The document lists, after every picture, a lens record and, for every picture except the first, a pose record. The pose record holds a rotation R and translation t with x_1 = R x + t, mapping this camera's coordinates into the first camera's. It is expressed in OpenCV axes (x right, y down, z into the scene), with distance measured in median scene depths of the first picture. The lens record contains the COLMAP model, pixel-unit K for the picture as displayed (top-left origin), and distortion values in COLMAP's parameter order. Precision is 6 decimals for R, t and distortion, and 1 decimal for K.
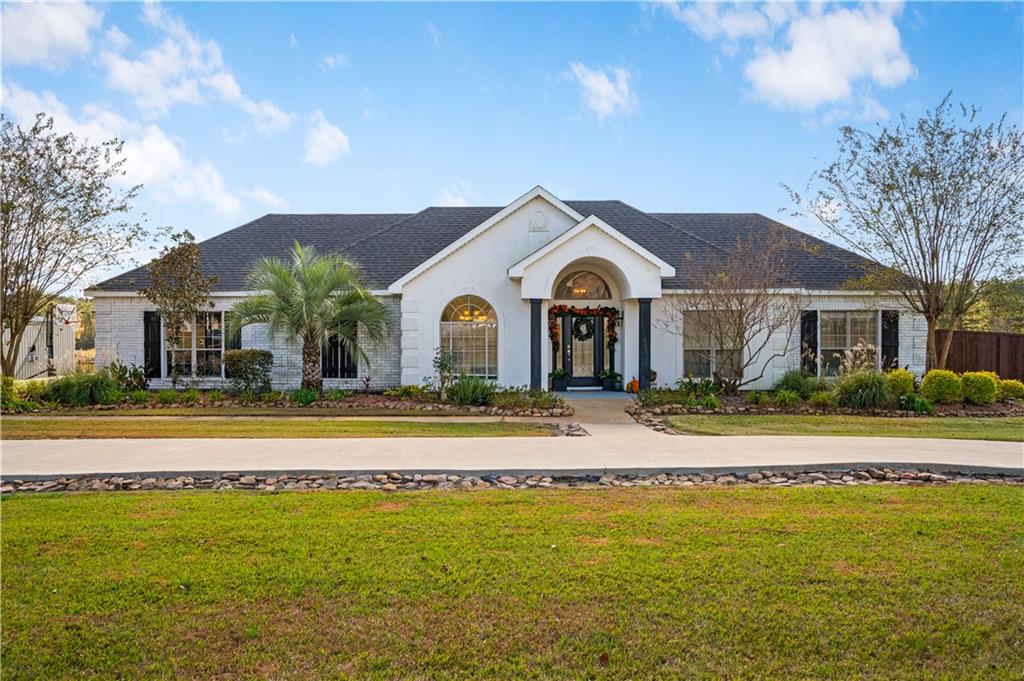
lens RADIAL K [[783.2, 0, 512.0], [0, 783.2, 340.5], [0, 0, 1]] dist [0.001112, 0.001985]
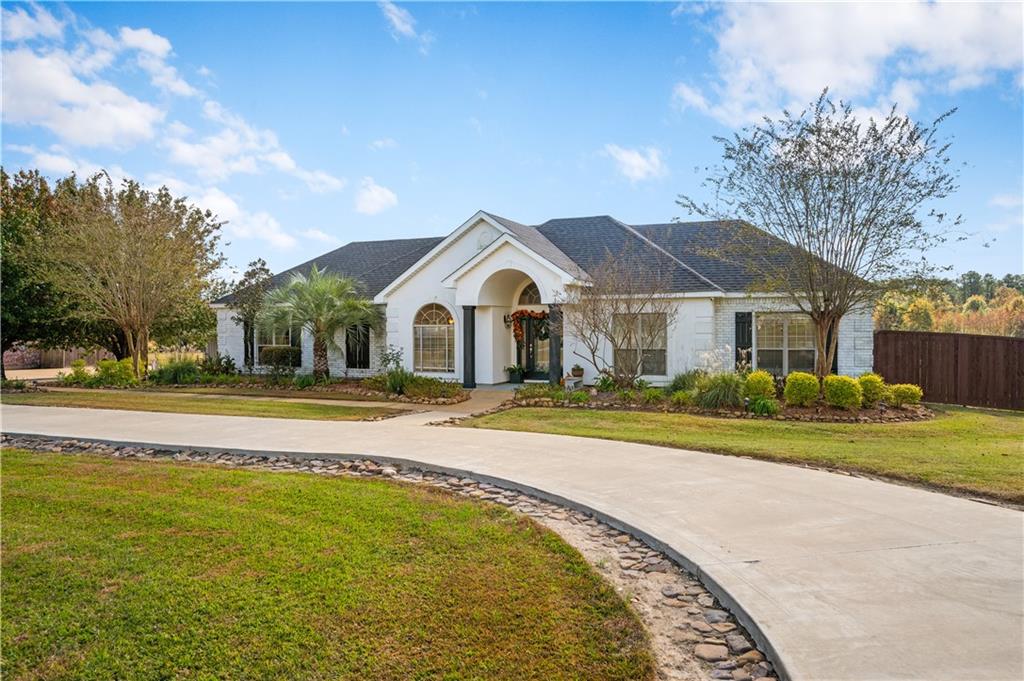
lens RADIAL K [[665.4, 0, 512.0], [0, 665.4, 340.5], [0, 0, 1]] dist [0.002310, 0.001433]
pose [[0.931855, 0.004022, -0.362808, 0.426694], [-0.000697, 0.999957, 0.009294, -0.008963], [0.362830, -0.008408, 0.931818, 0.070450]]
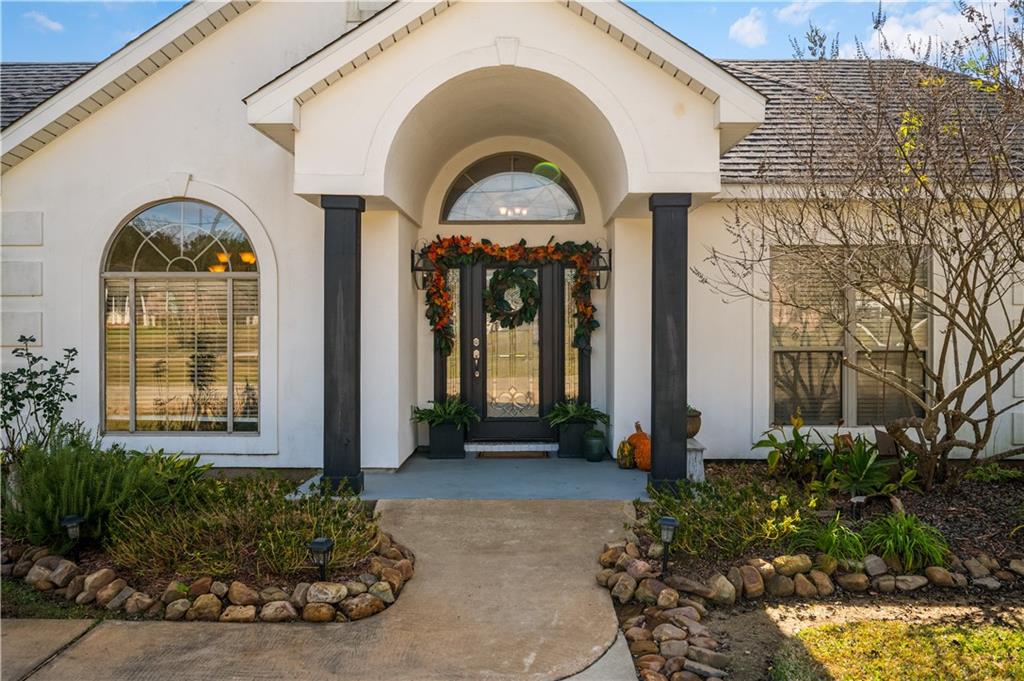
lens RADIAL K [[881.9, 0, 512.0], [0, 881.9, 340.5], [0, 0, 1]] dist [-0.004023, -0.001764]
pose [[0.999996, 0.002221, 0.001906, 0.094284], [-0.002226, 0.999994, 0.002781, 0.006040], [-0.001900, -0.002786, 0.999994, 0.578929]]
